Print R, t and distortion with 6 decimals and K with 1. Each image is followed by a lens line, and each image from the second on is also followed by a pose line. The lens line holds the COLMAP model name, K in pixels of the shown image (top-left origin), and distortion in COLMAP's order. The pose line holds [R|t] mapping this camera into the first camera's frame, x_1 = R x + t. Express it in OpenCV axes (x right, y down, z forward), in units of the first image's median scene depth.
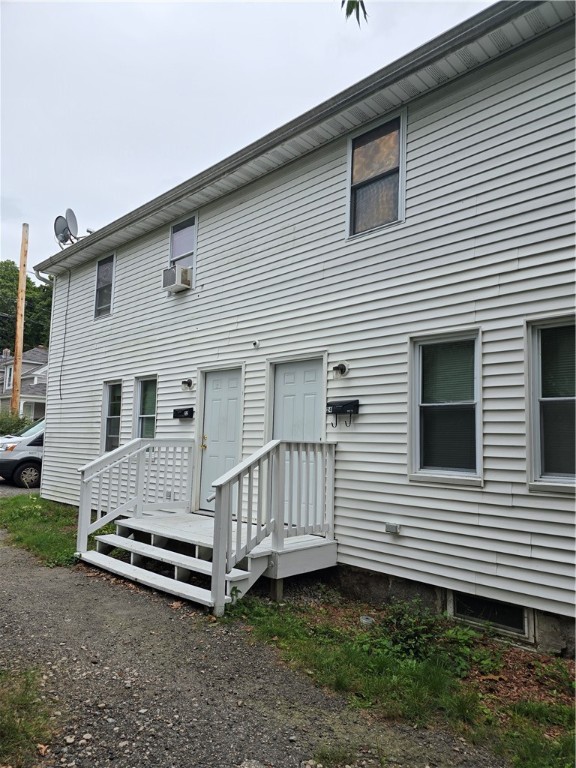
lens RADIAL K [[514.1, 0, 291.9], [0, 514.1, 397.9], [0, 0, 1]] dist [0.061997, -0.054152]
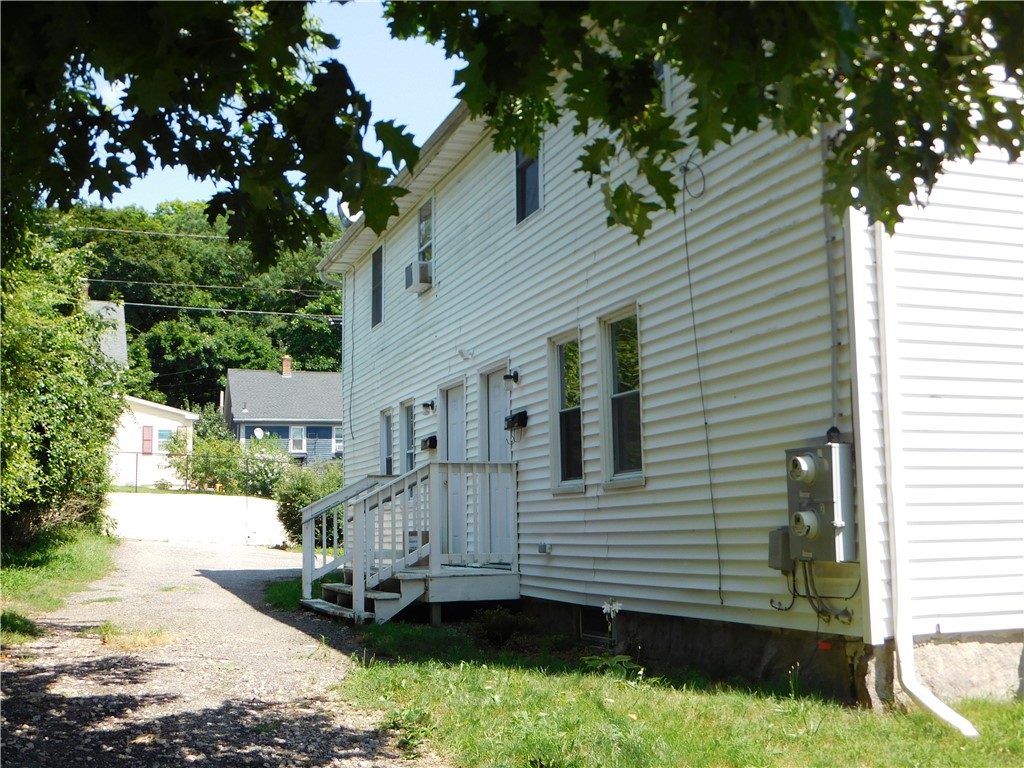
lens RADIAL K [[1216.0, 0, 512.0], [0, 1216.0, 384.0], [0, 0, 1]] dist [0.004606, 0.000916]
pose [[0.889353, -0.098050, -0.446585, 0.987789], [0.083851, 0.995146, -0.051504, 0.059655], [0.449467, 0.008359, 0.893258, -0.829144]]
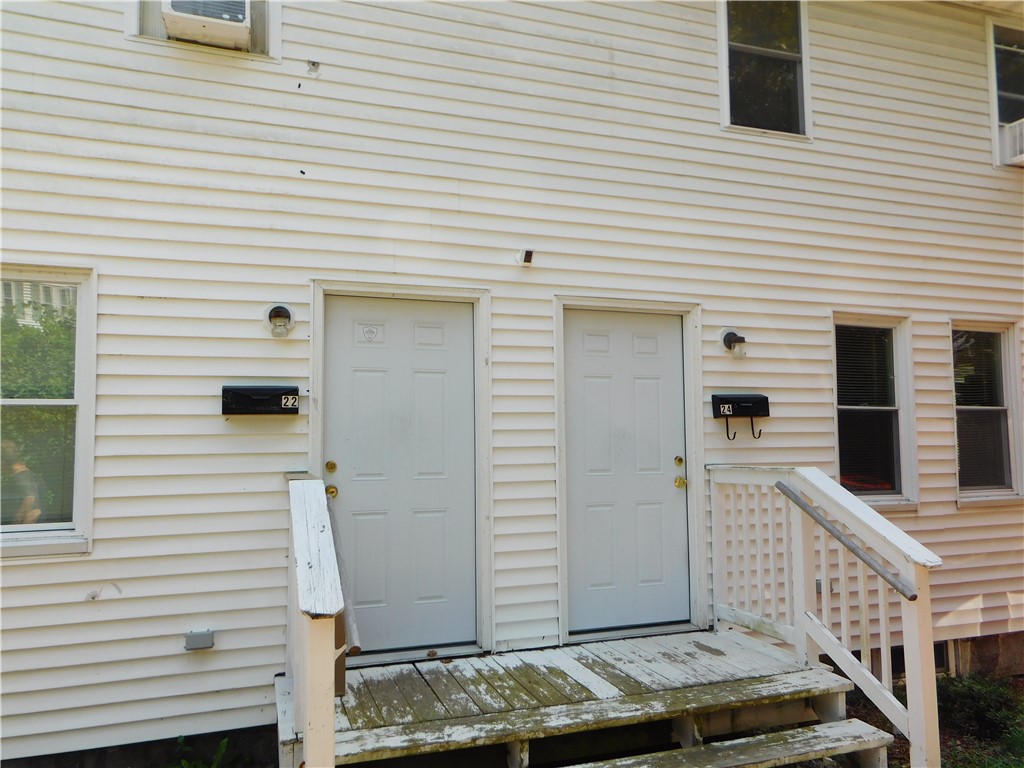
lens RADIAL K [[781.4, 0, 525.4], [0, 781.4, 380.2], [0, 0, 1]] dist [-0.071517, 0.141129]
pose [[0.446926, 0.043926, 0.893492, -0.788267], [-0.060790, 0.997976, -0.018655, 0.019767], [-0.892503, -0.045978, 0.448692, 0.785008]]
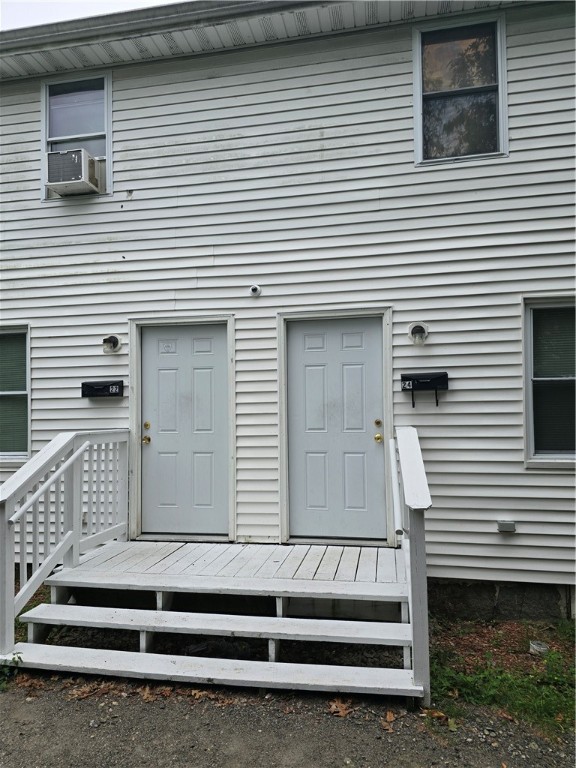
lens RADIAL K [[514.1, 0, 291.9], [0, 514.1, 397.9], [0, 0, 1]] dist [0.061997, -0.054152]
pose [[0.834610, -0.015905, 0.550612, -0.481636], [-0.015019, 0.998554, 0.051610, 0.005469], [-0.550637, -0.051344, 0.833164, 0.435980]]
